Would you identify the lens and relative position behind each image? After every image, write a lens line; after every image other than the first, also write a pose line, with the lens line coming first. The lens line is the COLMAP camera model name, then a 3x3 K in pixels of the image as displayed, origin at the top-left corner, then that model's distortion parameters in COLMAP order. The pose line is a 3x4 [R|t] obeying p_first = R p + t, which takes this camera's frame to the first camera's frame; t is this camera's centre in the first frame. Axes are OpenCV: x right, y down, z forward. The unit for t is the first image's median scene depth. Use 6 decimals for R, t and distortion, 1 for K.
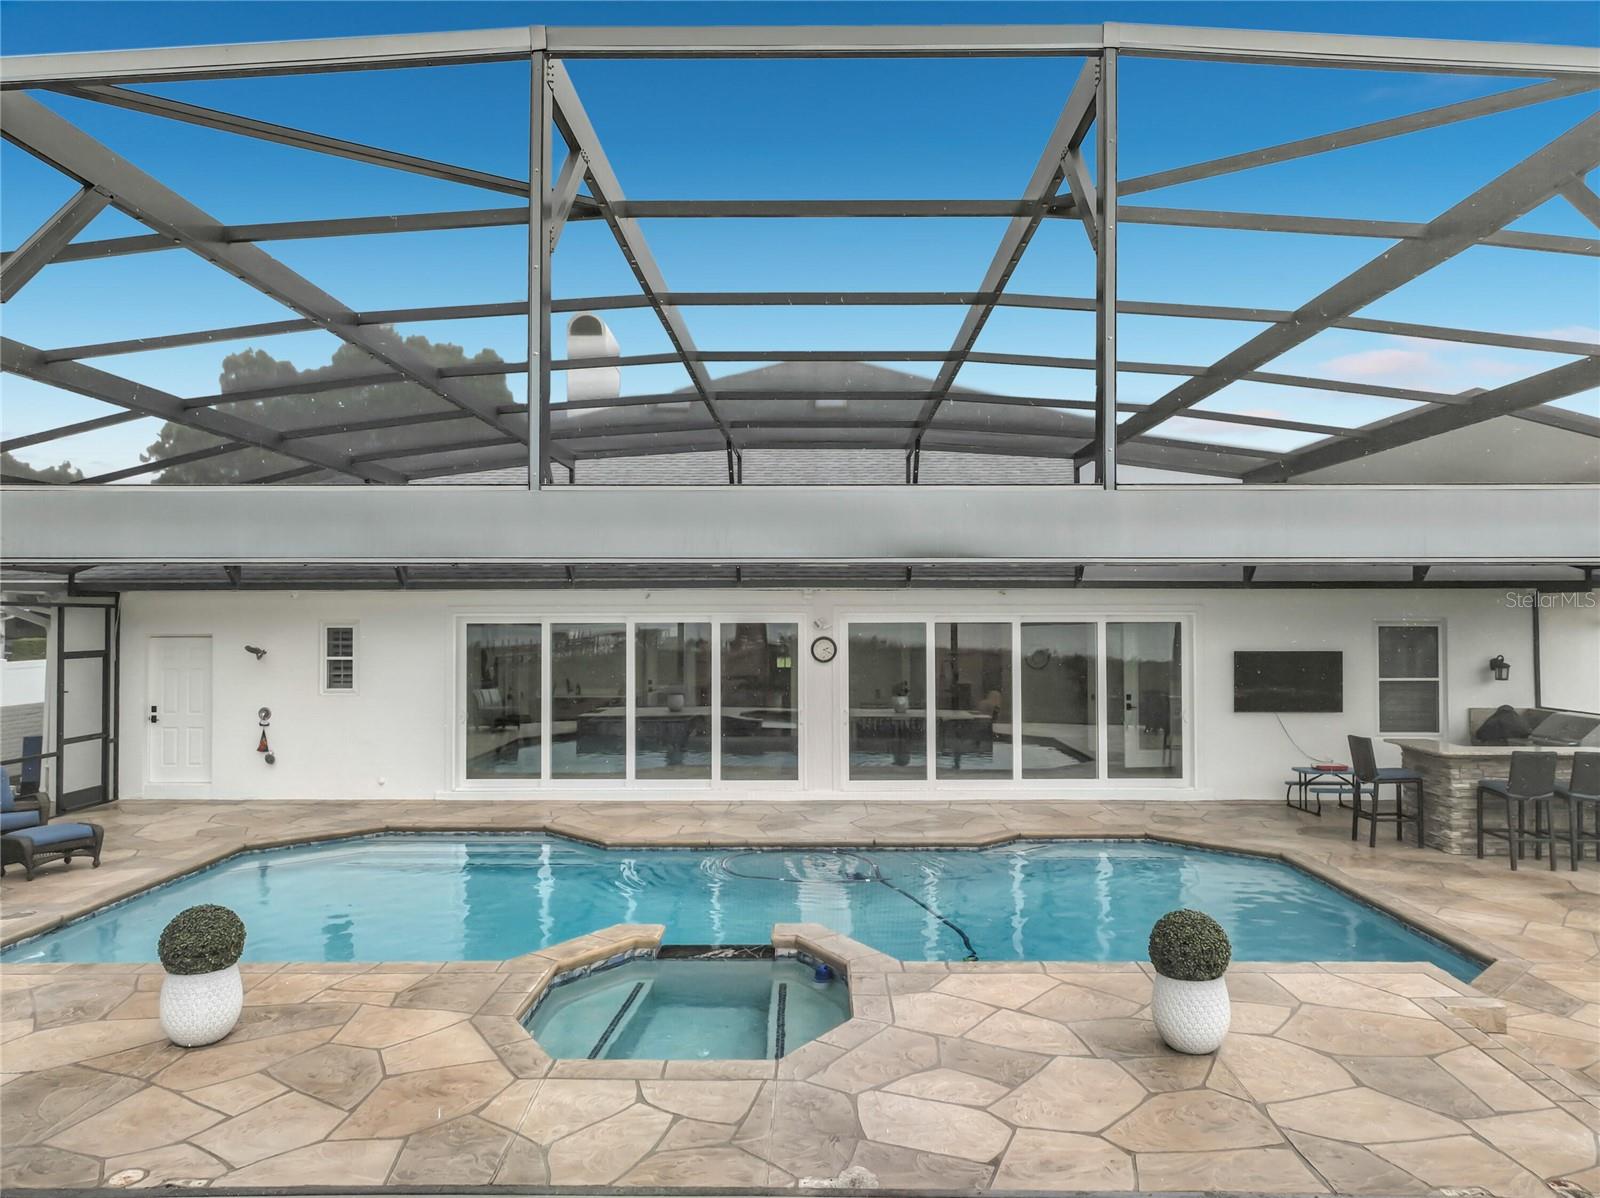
lens RADIAL K [[1150.0, 0, 800.0], [0, 1150.0, 599.0], [0, 0, 1]] dist [-0.004141, 0.021894]
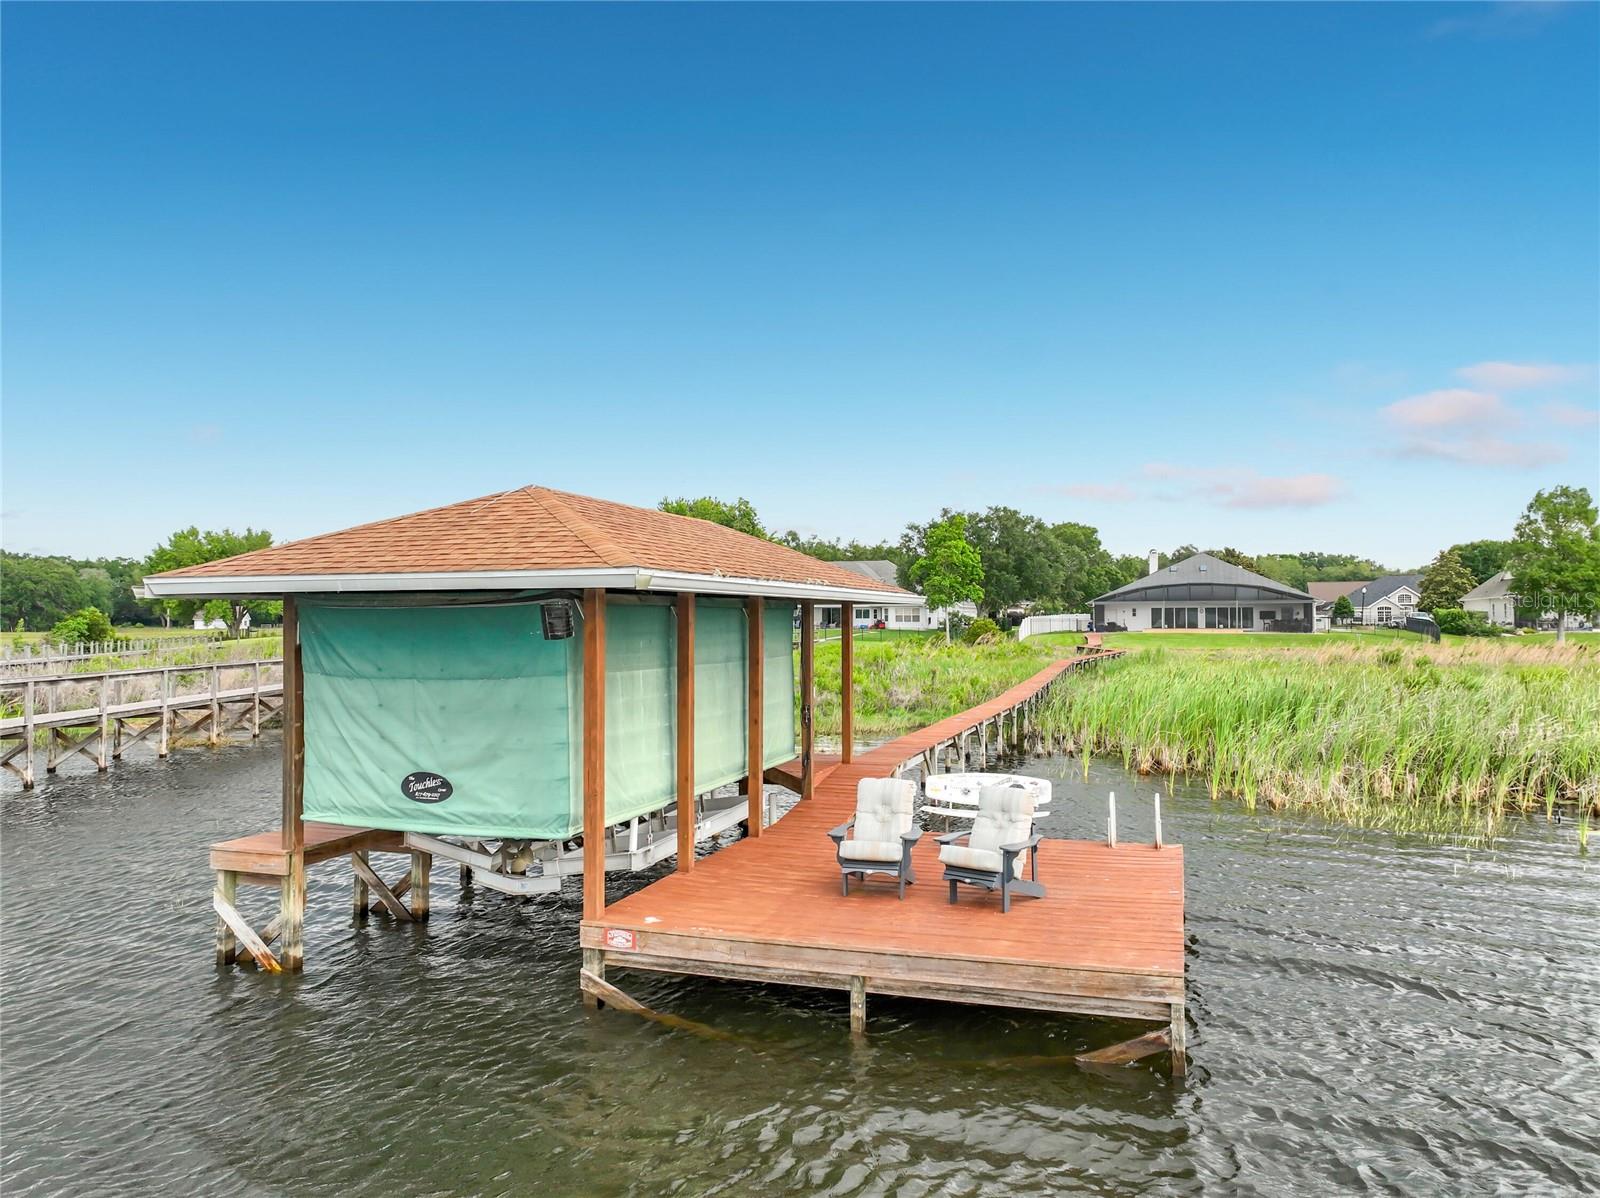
lens RADIAL K [[1141.6, 0, 793.4], [0, 1141.6, 583.2], [0, 0, 1]] dist [0.002936, 0.000289]
pose [[0.949696, -0.015676, -0.312780, -0.168229], [0.007676, 0.999612, -0.026793, 0.046252], [0.313079, 0.023044, 0.949448, -6.512958]]
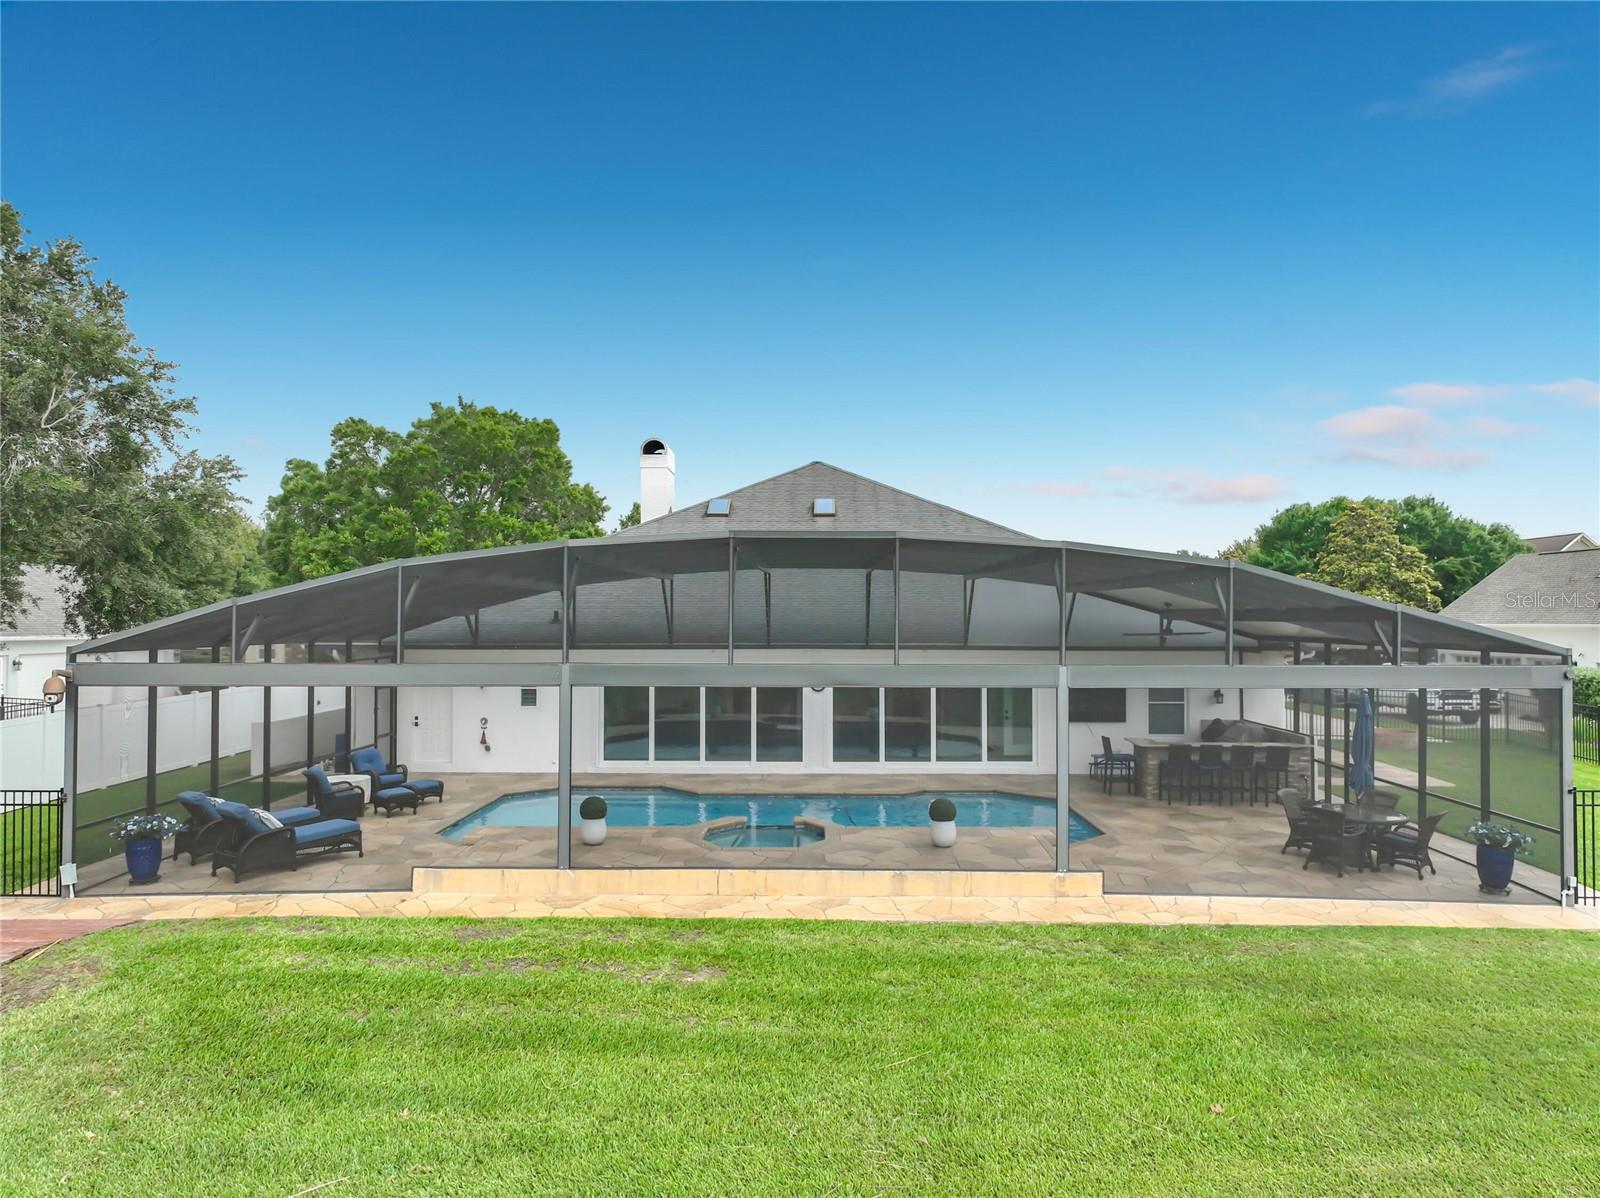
lens RADIAL K [[1150.0, 0, 800.0], [0, 1150.0, 599.0], [0, 0, 1]] dist [-0.004141, 0.021894]
pose [[0.999996, 0.002869, 0.000506, -0.007012], [-0.002869, 0.999994, 0.001806, -0.083838], [-0.000501, -0.001808, 0.999998, -0.684484]]
